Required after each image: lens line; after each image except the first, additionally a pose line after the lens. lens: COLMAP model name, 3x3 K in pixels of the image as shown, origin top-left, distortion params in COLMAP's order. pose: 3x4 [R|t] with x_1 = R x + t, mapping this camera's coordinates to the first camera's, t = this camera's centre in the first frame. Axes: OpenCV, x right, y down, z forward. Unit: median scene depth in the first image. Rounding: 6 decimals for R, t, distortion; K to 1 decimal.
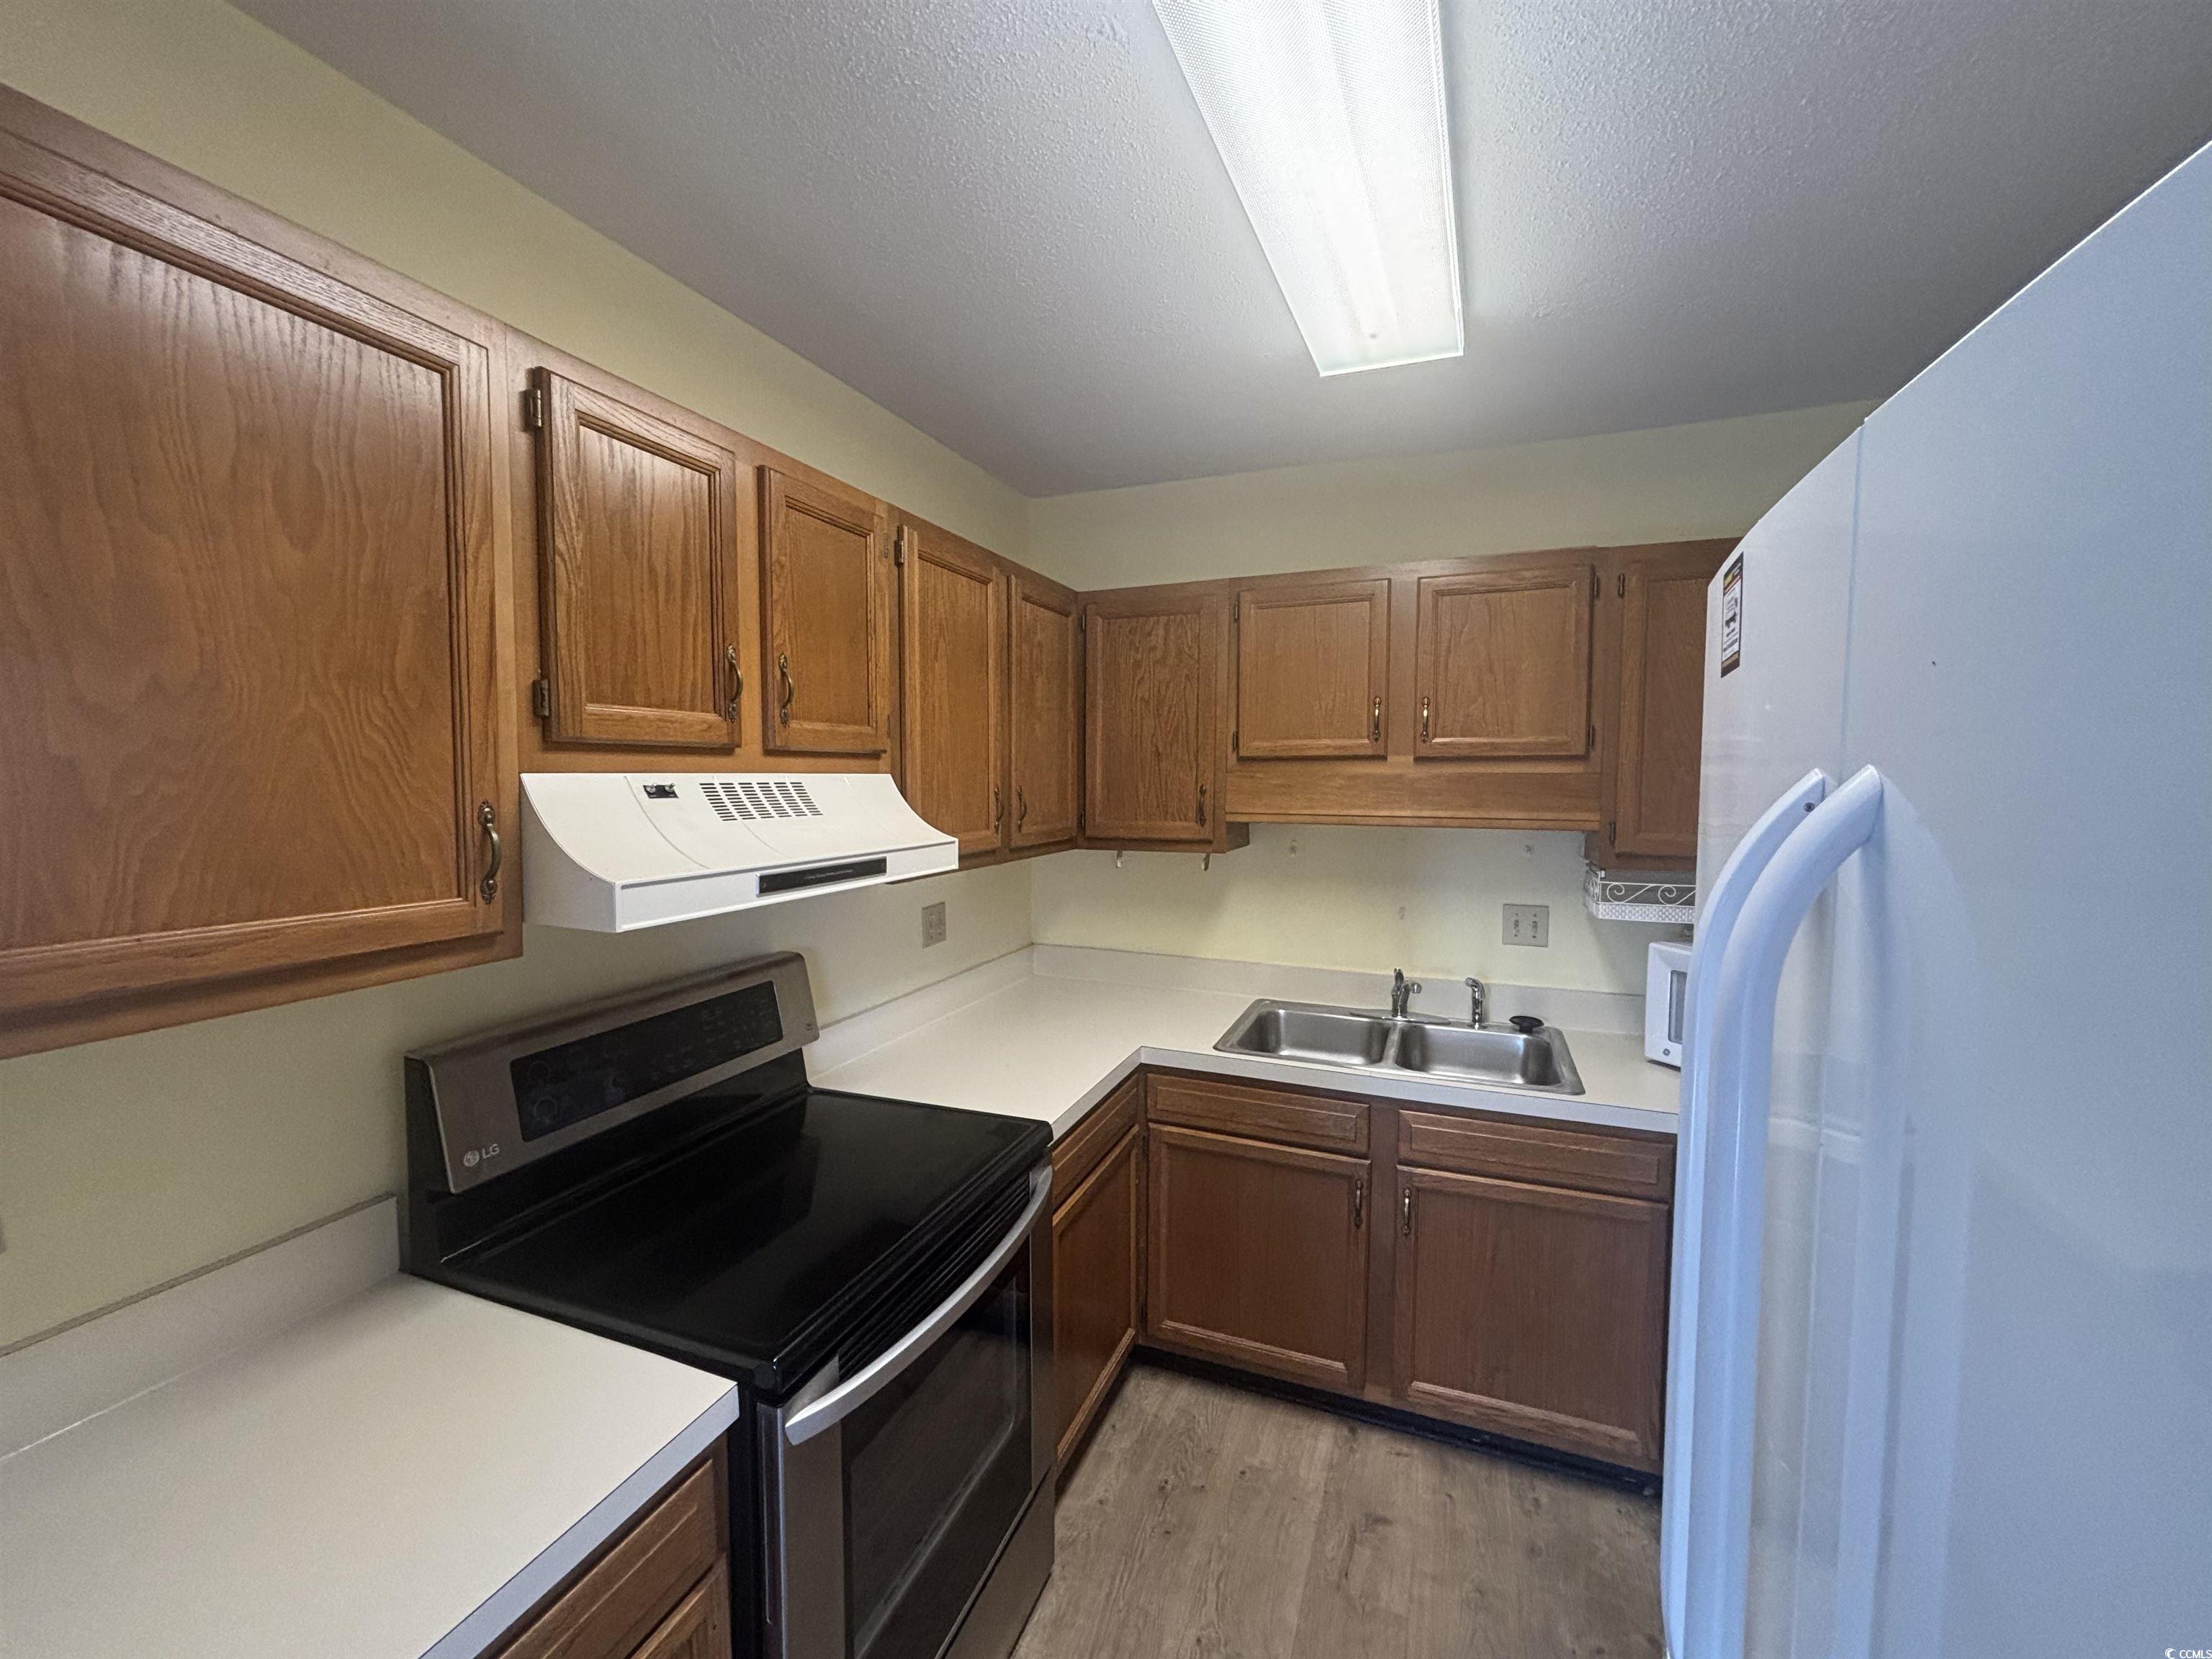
lens RADIAL K [[885.7, 0, 1102.5], [0, 885.7, 823.8], [0, 0, 1]] dist [-0.003656, 0.000301]
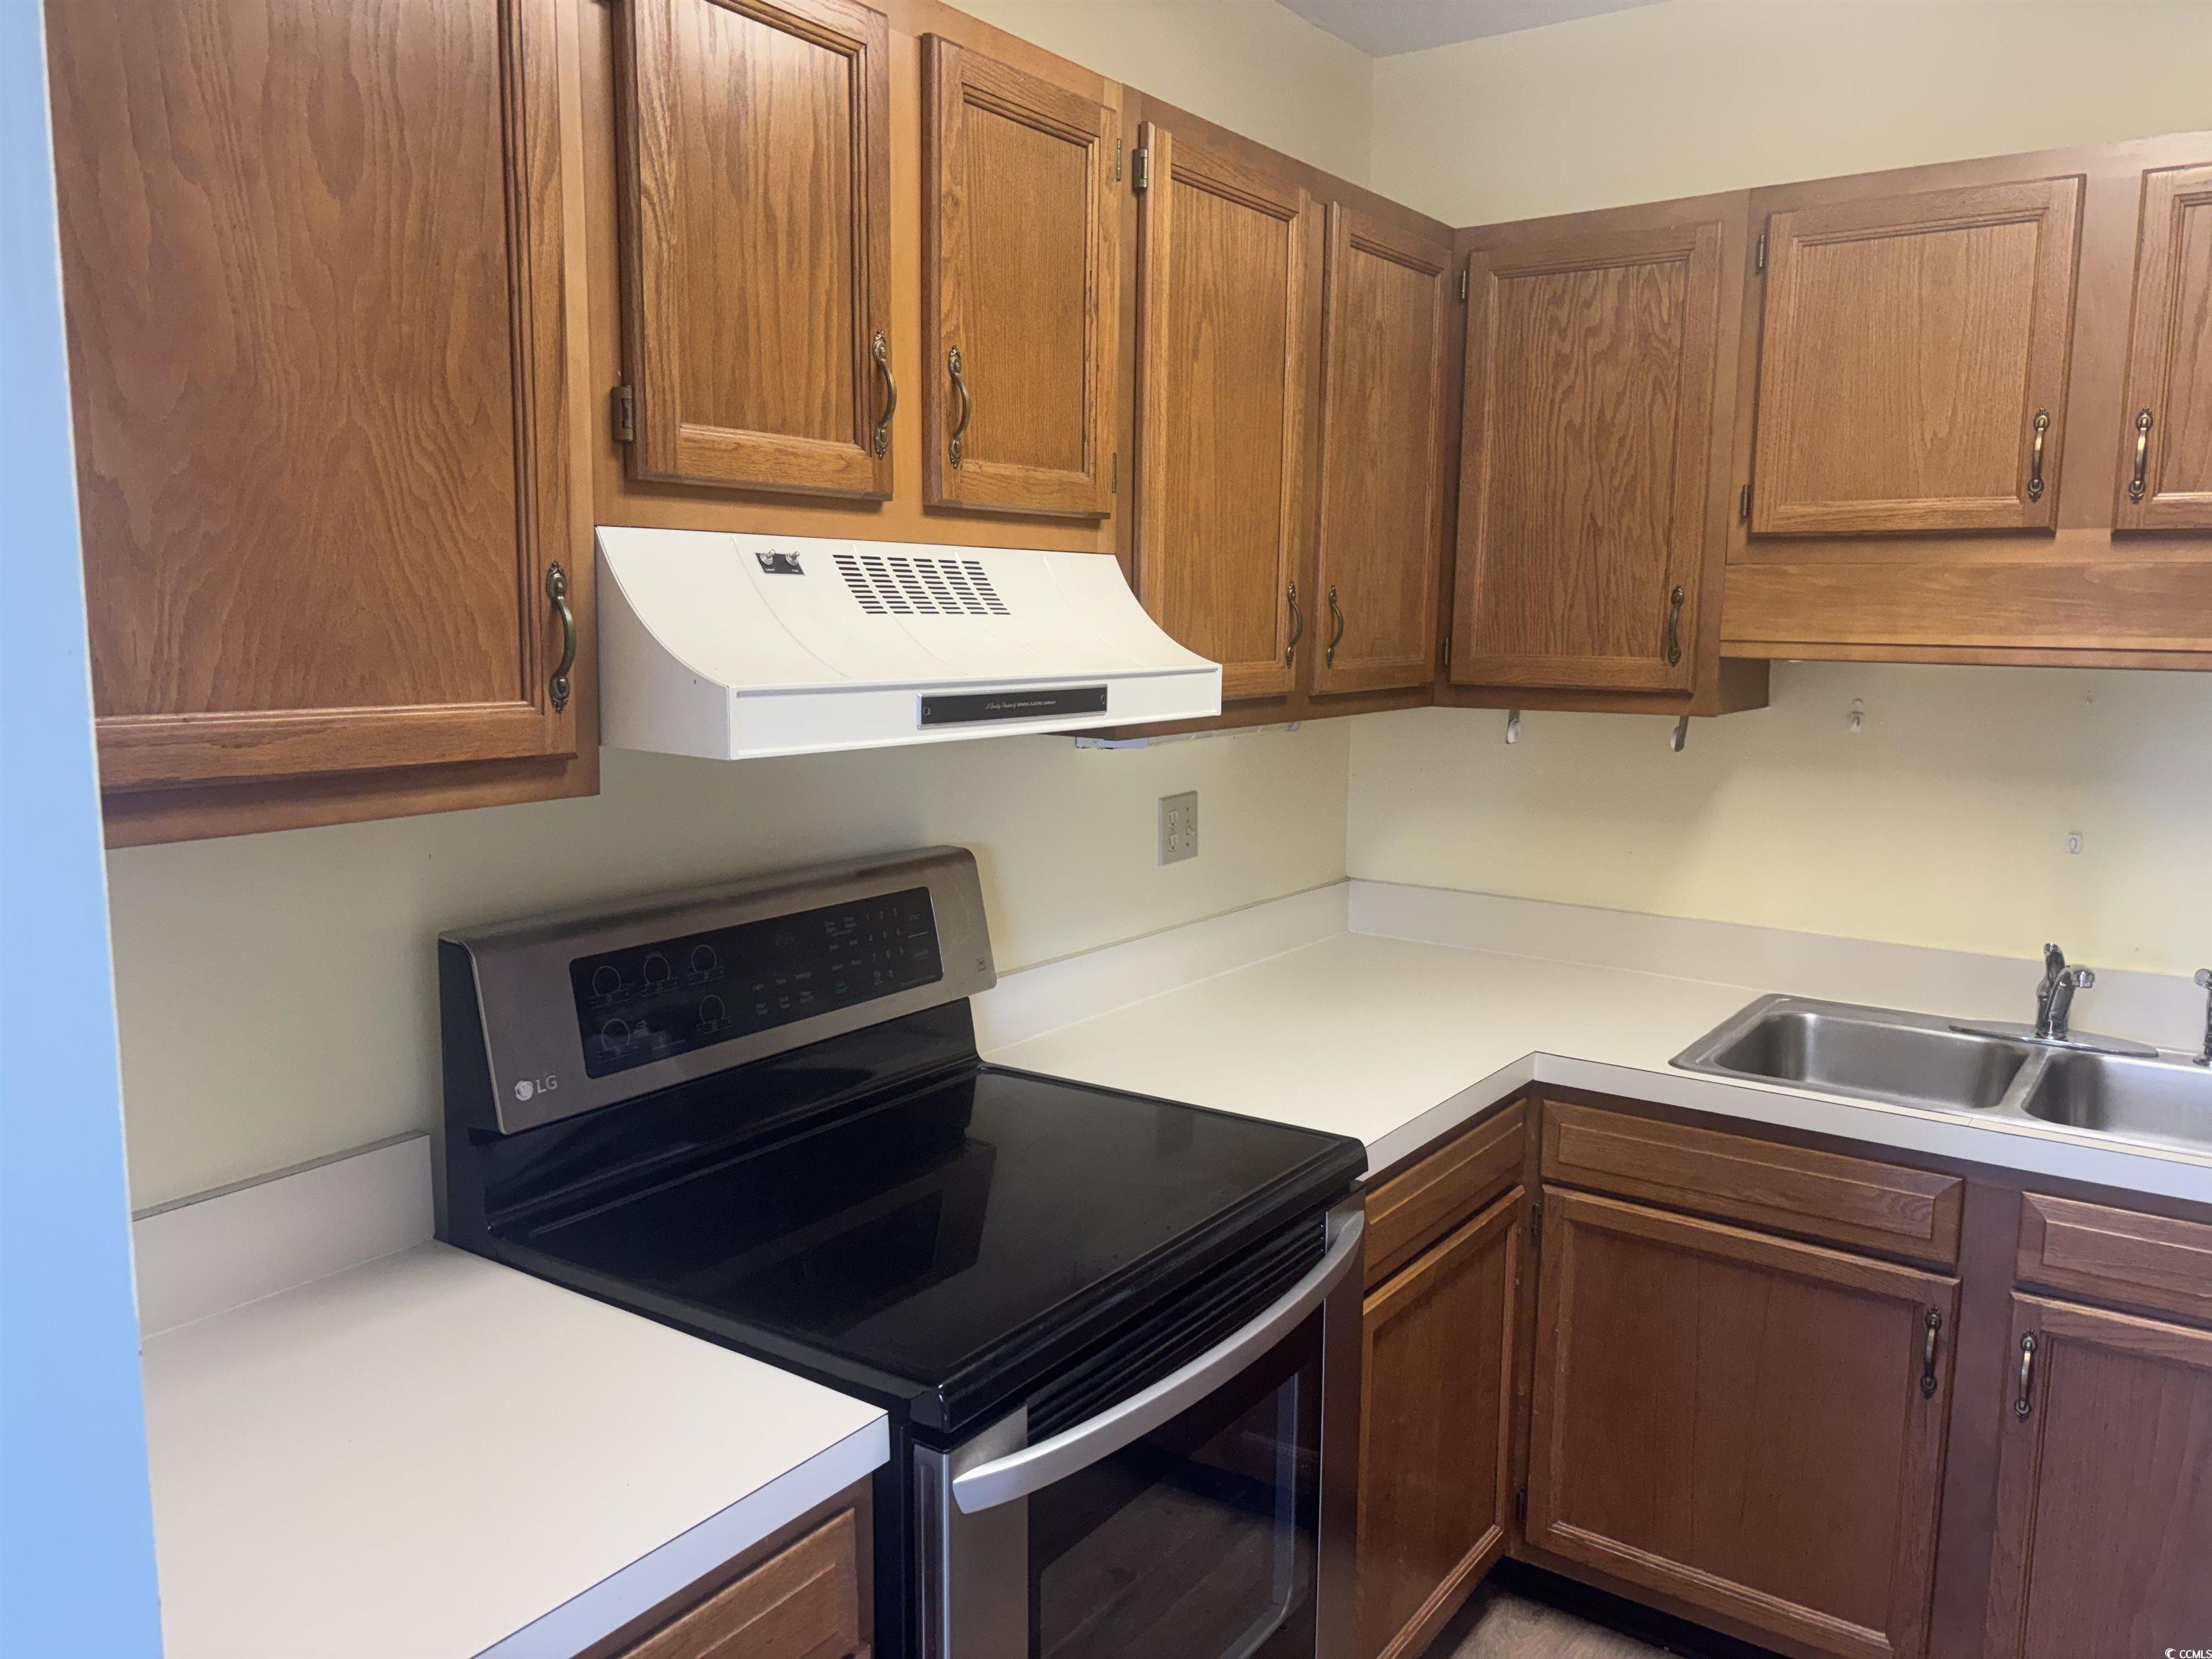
lens RADIAL K [[1663.3, 0, 1104.5], [0, 1663.3, 838.3], [0, 0, 1]] dist [0.043073, -0.047766]
pose [[0.972495, 0.041525, -0.229193, 0.020081], [-0.022383, 0.996087, 0.085496, 0.040876], [0.231846, -0.078014, 0.969619, -0.116732]]
